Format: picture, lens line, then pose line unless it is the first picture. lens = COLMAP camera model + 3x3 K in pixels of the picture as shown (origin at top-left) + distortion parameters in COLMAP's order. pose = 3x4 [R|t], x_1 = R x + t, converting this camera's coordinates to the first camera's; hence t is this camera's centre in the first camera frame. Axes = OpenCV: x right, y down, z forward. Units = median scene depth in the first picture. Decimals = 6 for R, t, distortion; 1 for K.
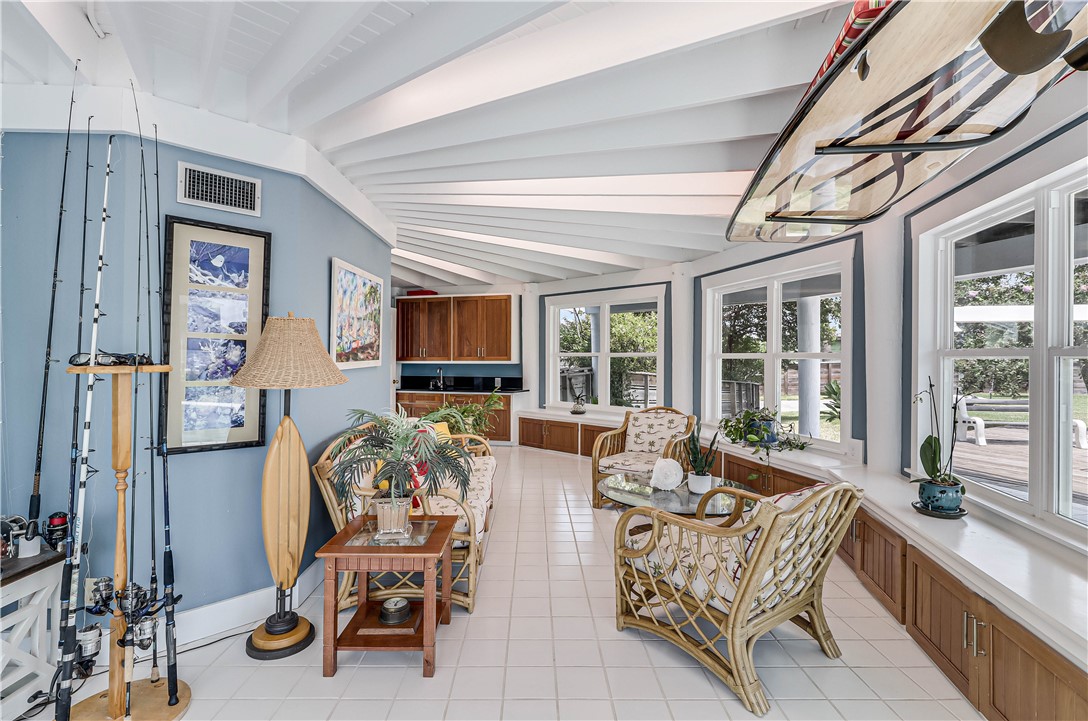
lens RADIAL K [[505.2, 0, 538.3], [0, 505.2, 350.0], [0, 0, 1]] dist [0.001511, -0.000618]
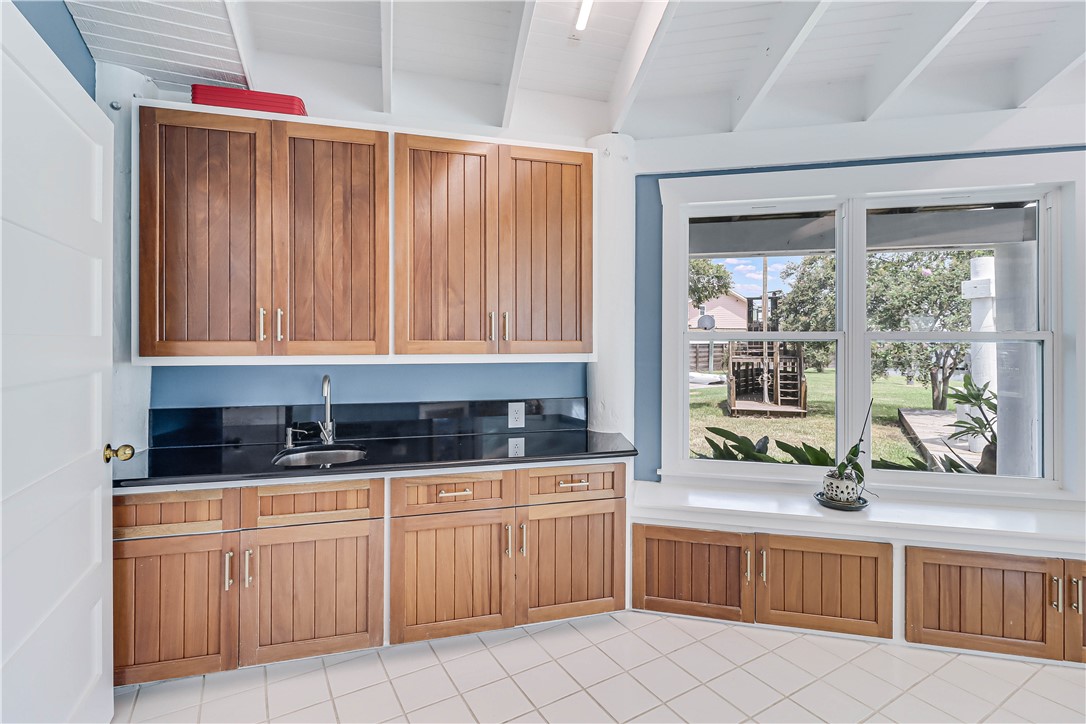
lens RADIAL K [[504.3, 0, 537.3], [0, 504.3, 351.5], [0, 0, 1]] dist [0.001511, -0.000618]
pose [[0.866381, -0.005199, 0.499356, -0.241071], [-0.005508, 0.999786, 0.019965, 0.013207], [-0.499353, -0.020048, 0.866167, 0.701320]]
